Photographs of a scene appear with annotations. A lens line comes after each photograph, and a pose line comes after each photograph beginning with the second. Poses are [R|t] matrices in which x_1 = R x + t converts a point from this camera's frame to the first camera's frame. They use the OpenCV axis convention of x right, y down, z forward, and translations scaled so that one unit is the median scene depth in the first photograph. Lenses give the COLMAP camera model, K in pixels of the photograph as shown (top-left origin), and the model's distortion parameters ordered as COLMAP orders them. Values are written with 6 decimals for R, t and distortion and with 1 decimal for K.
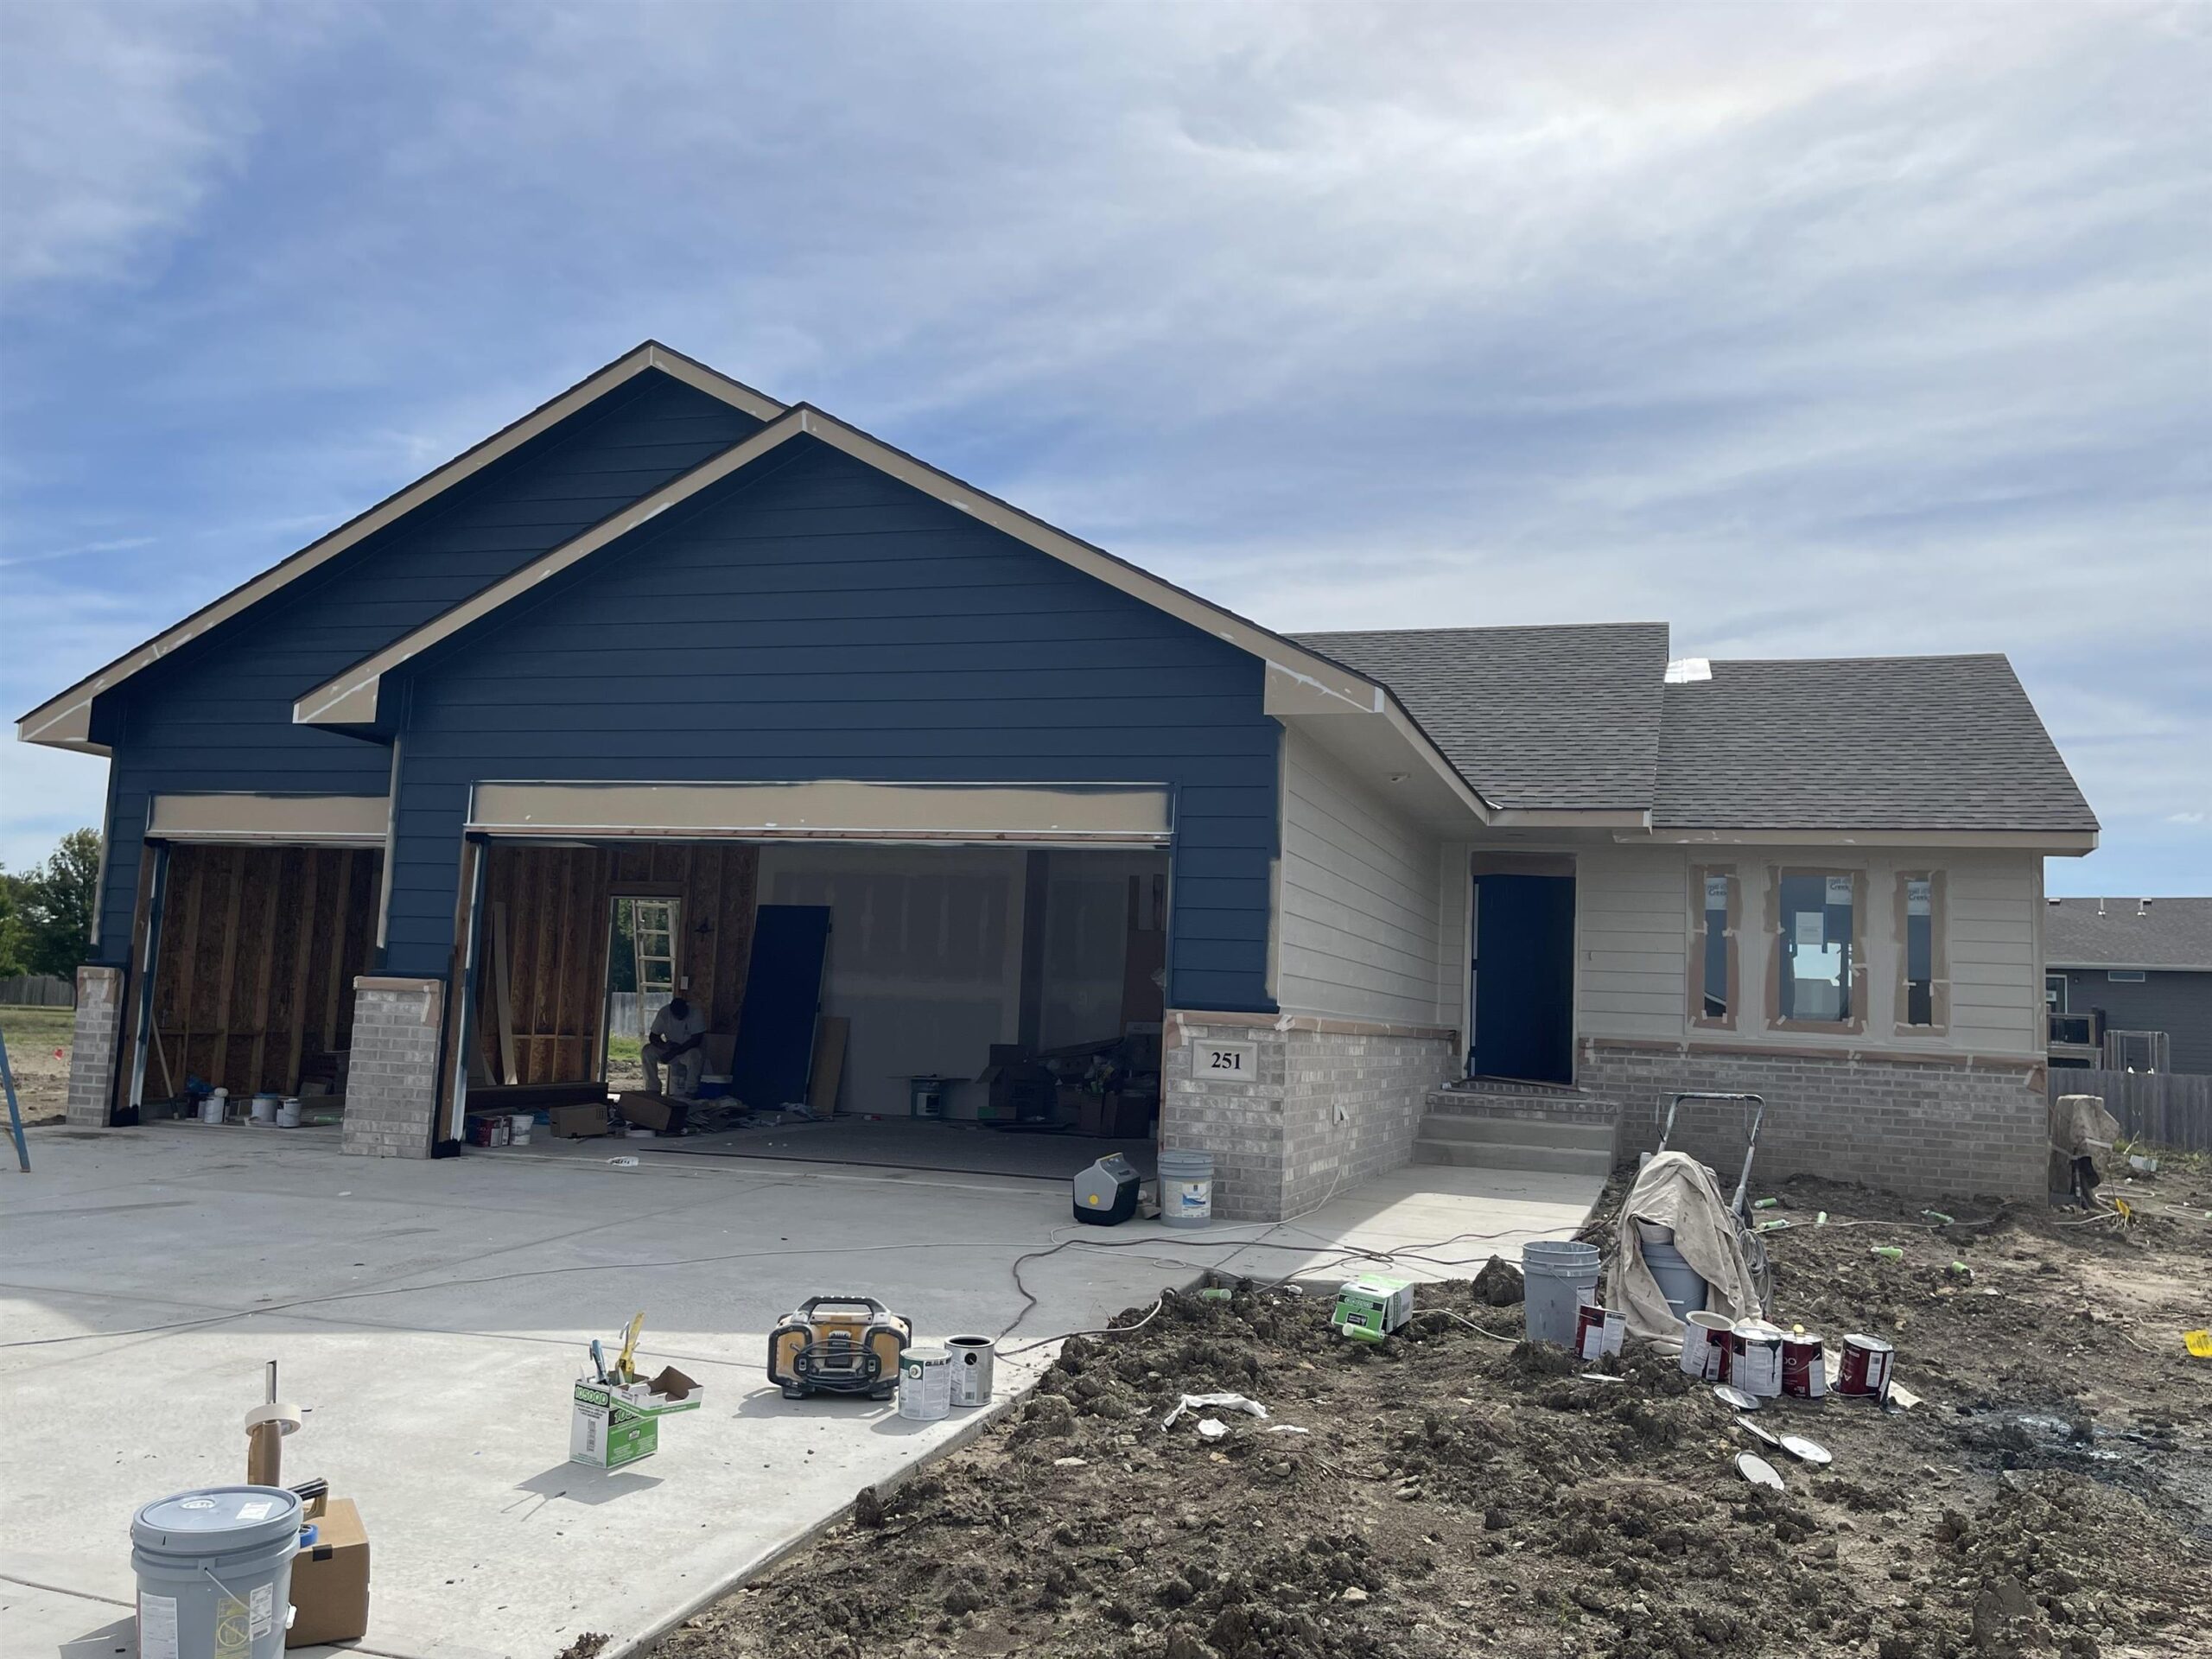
lens RADIAL K [[1777.0, 0, 1102.4], [0, 1777.0, 835.8], [0, 0, 1]] dist [0.046662, -0.007666]
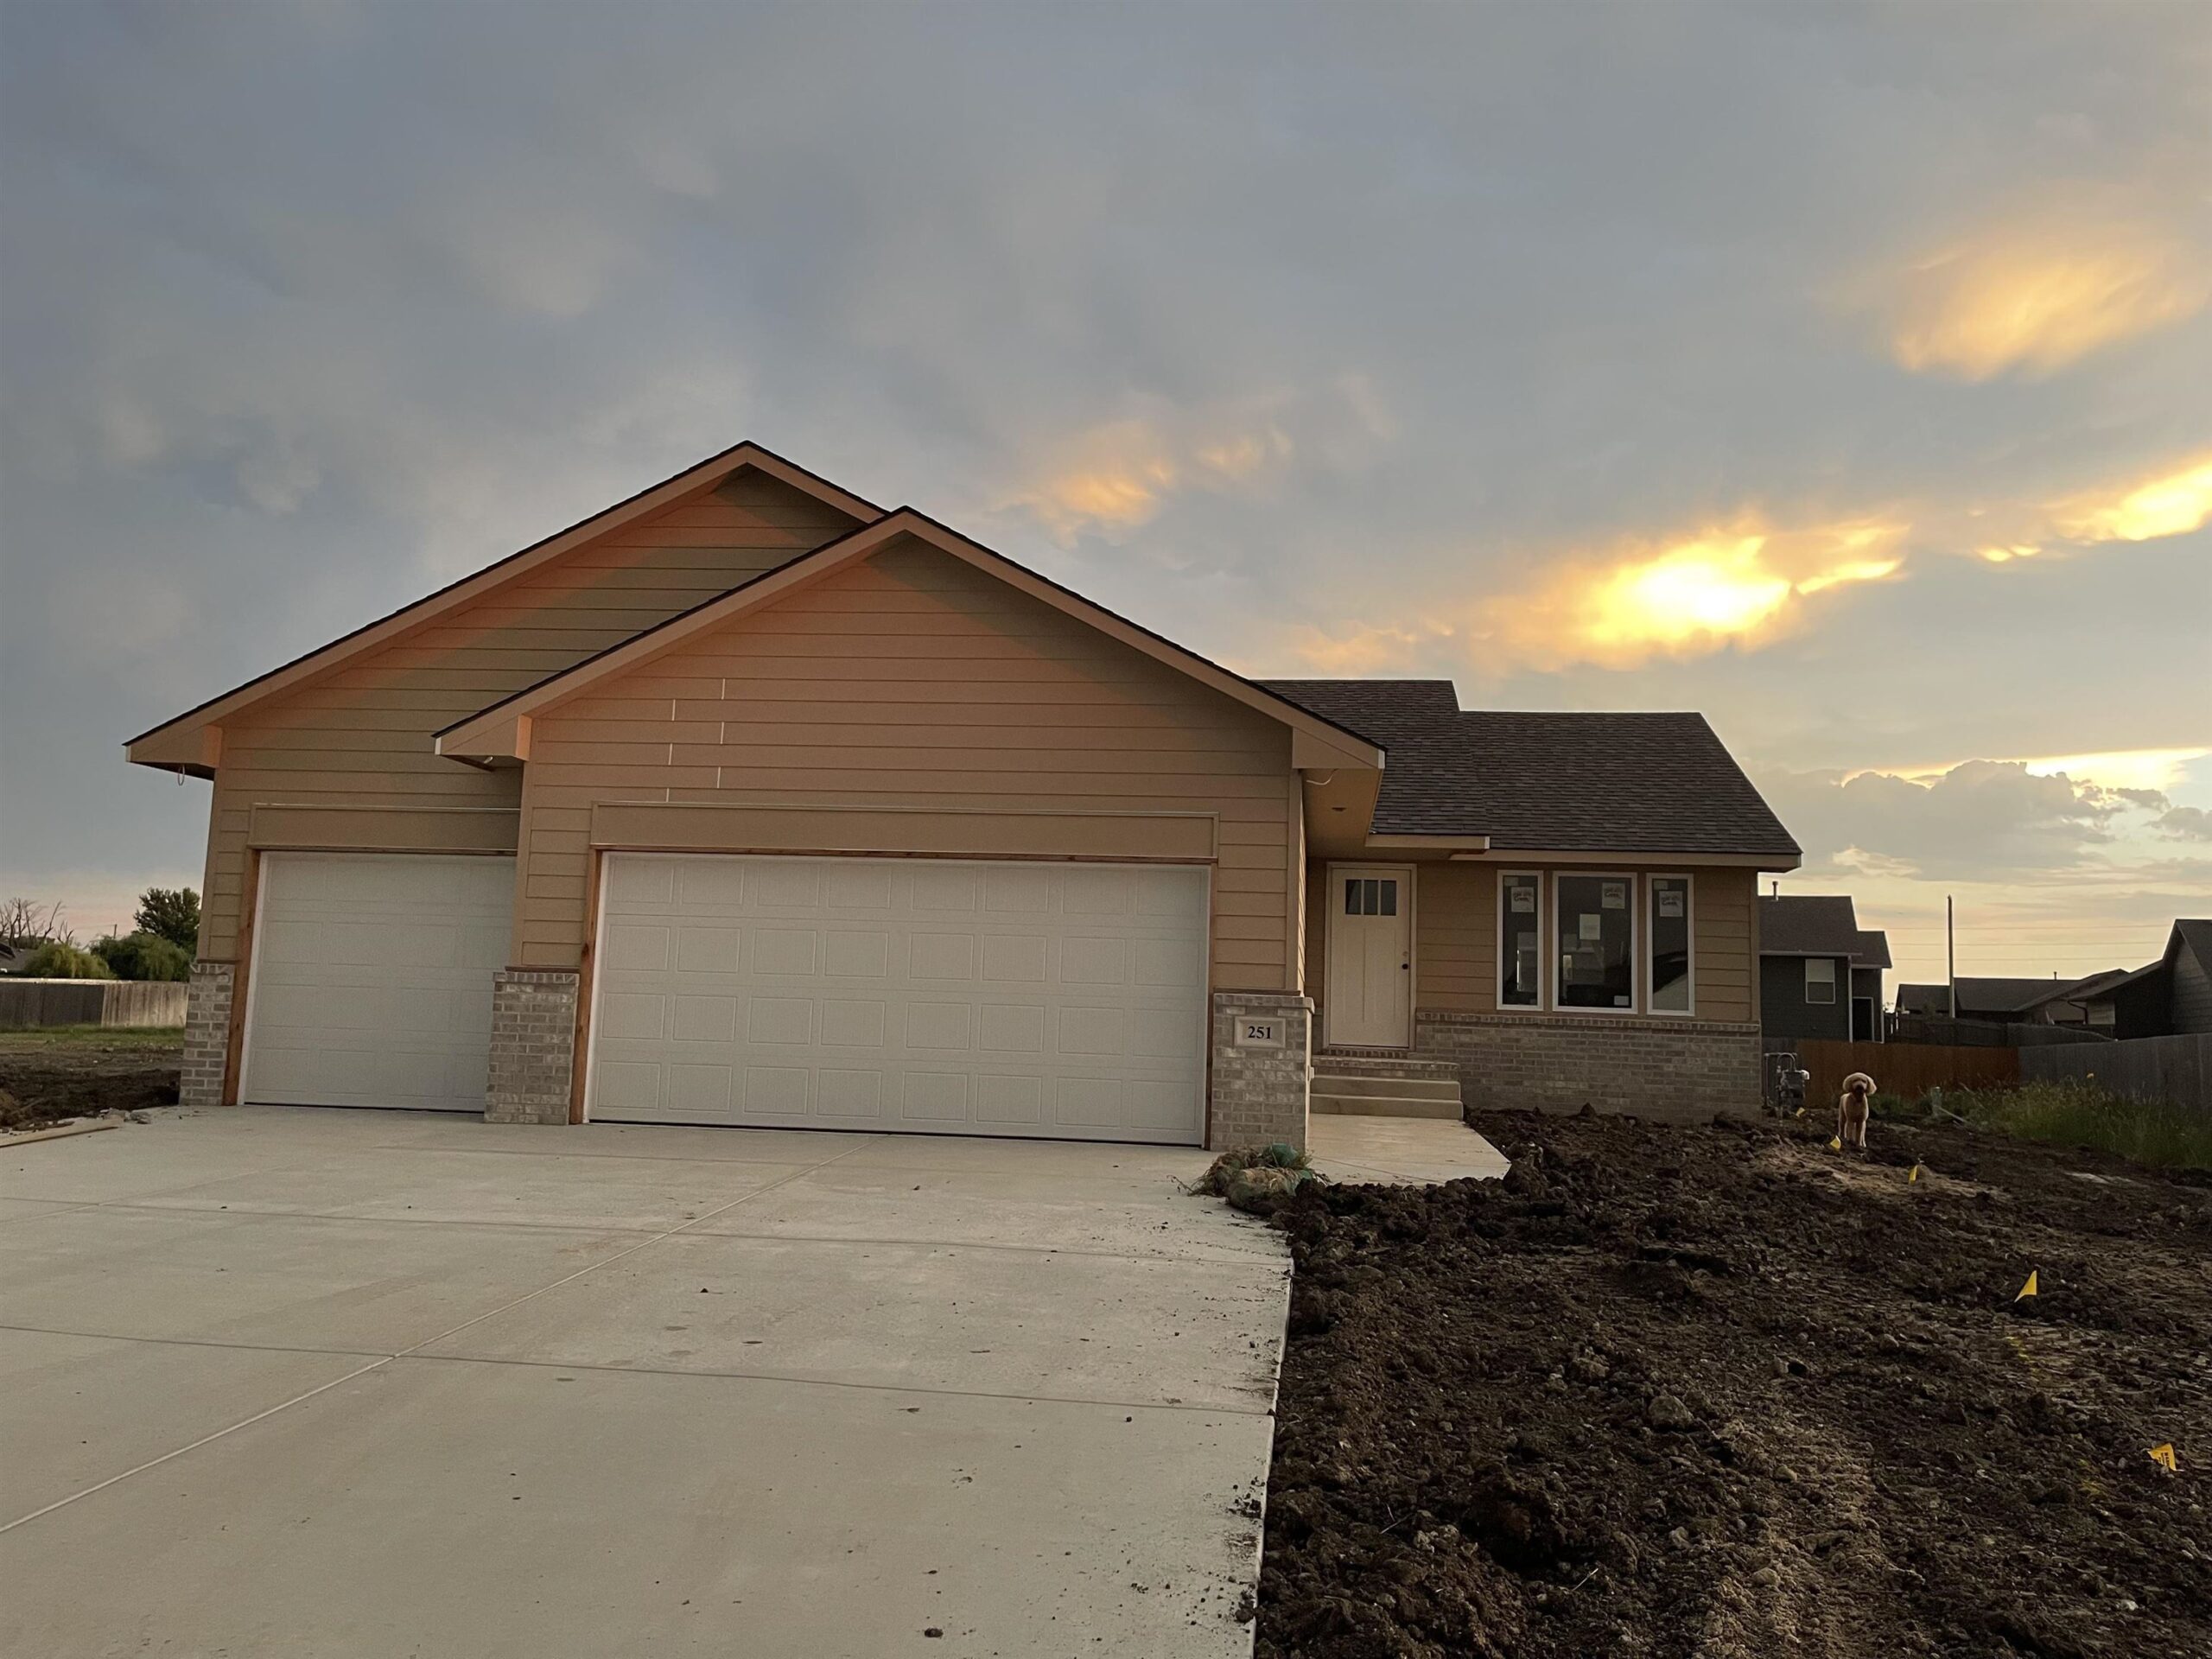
lens RADIAL K [[1632.9, 0, 1094.0], [0, 1632.9, 826.1], [0, 0, 1]] dist [0.048143, -0.020862]
pose [[0.983099, 0.010134, 0.182796, -0.185926], [-0.009400, 0.999944, -0.004882, -0.012494], [-0.182835, 0.003081, 0.983139, -0.108739]]
